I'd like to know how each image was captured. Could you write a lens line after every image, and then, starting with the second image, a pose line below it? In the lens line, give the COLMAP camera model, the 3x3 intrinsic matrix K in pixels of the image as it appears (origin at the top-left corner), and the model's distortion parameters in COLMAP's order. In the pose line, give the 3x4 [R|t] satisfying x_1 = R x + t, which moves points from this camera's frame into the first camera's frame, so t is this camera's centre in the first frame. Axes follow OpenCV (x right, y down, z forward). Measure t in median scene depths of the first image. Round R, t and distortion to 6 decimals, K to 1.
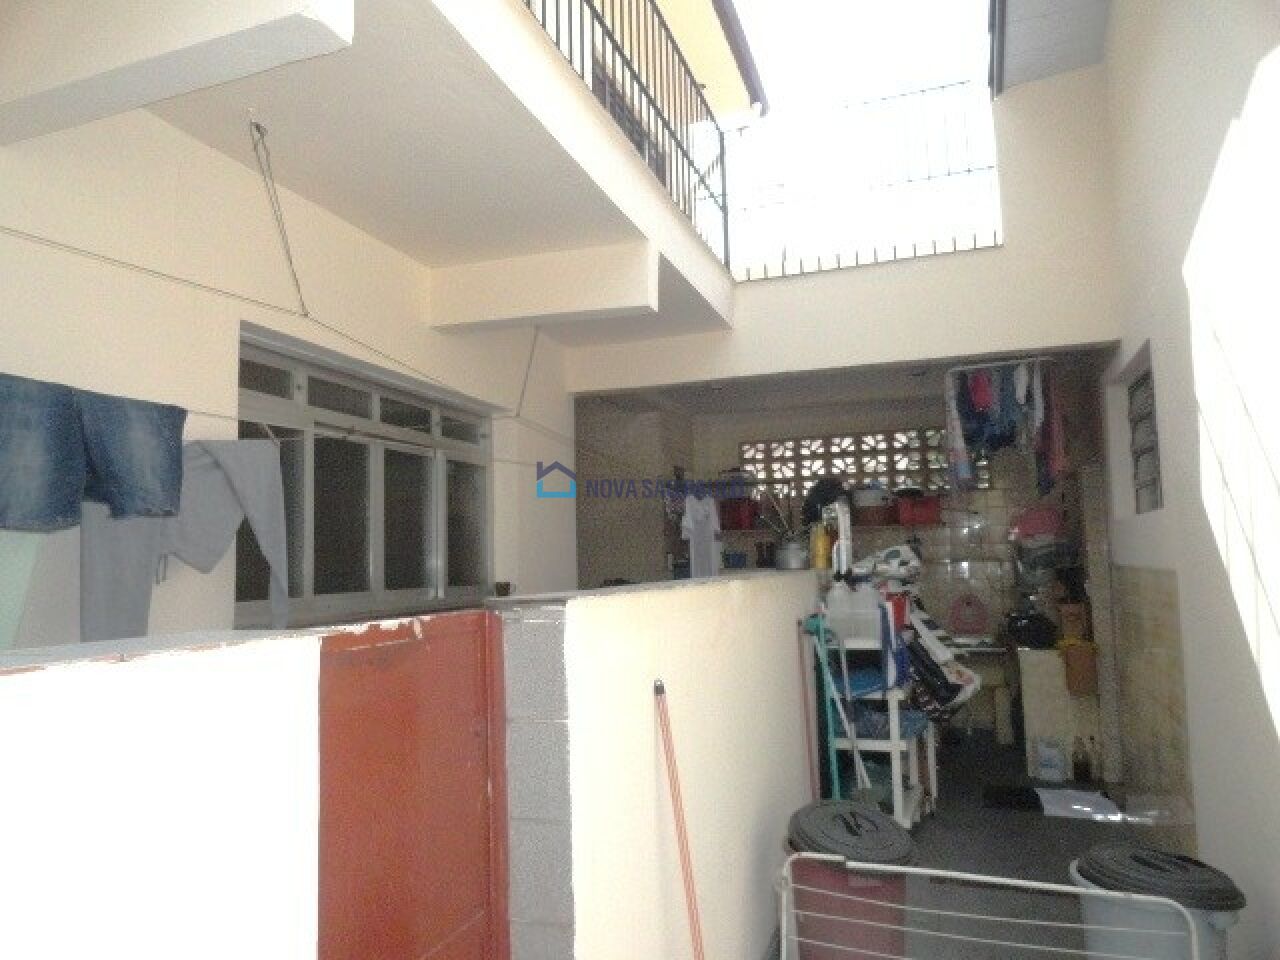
lens RADIAL K [[879.2, 0, 640.0], [0, 879.2, 480.0], [0, 0, 1]] dist [-0.006078, 0.004248]
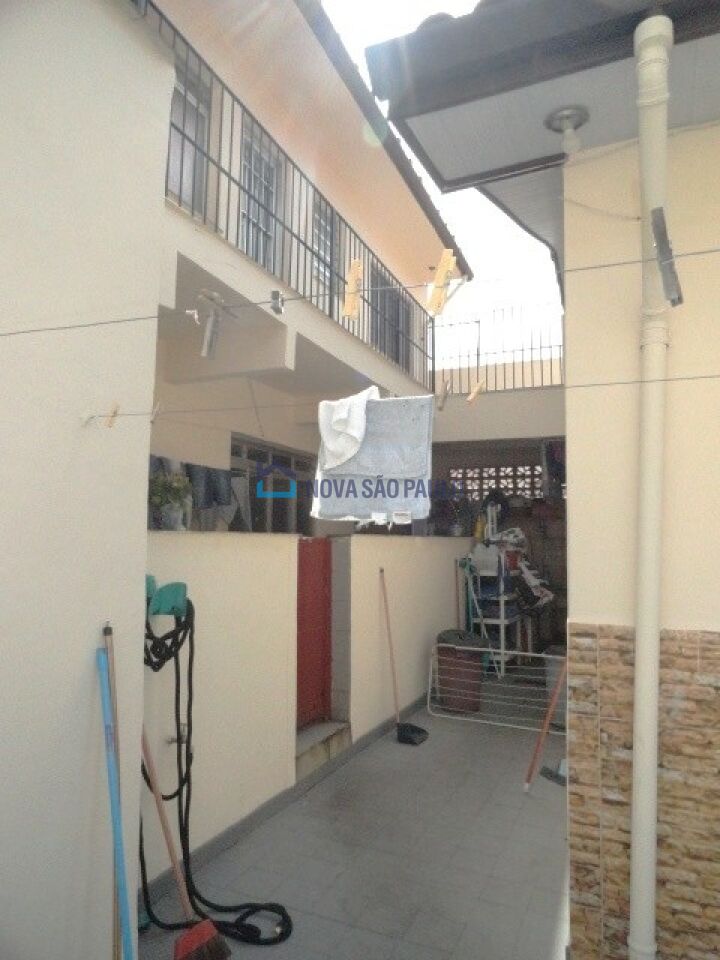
lens RADIAL K [[659.4, 0, 360.0], [0, 659.4, 480.0], [0, 0, 1]] dist [-0.006078, 0.004248]
pose [[0.997359, 0.031648, -0.065369, 0.036818], [-0.031477, 0.999498, 0.003650, -0.028252], [0.065451, -0.001582, 0.997855, -0.516157]]
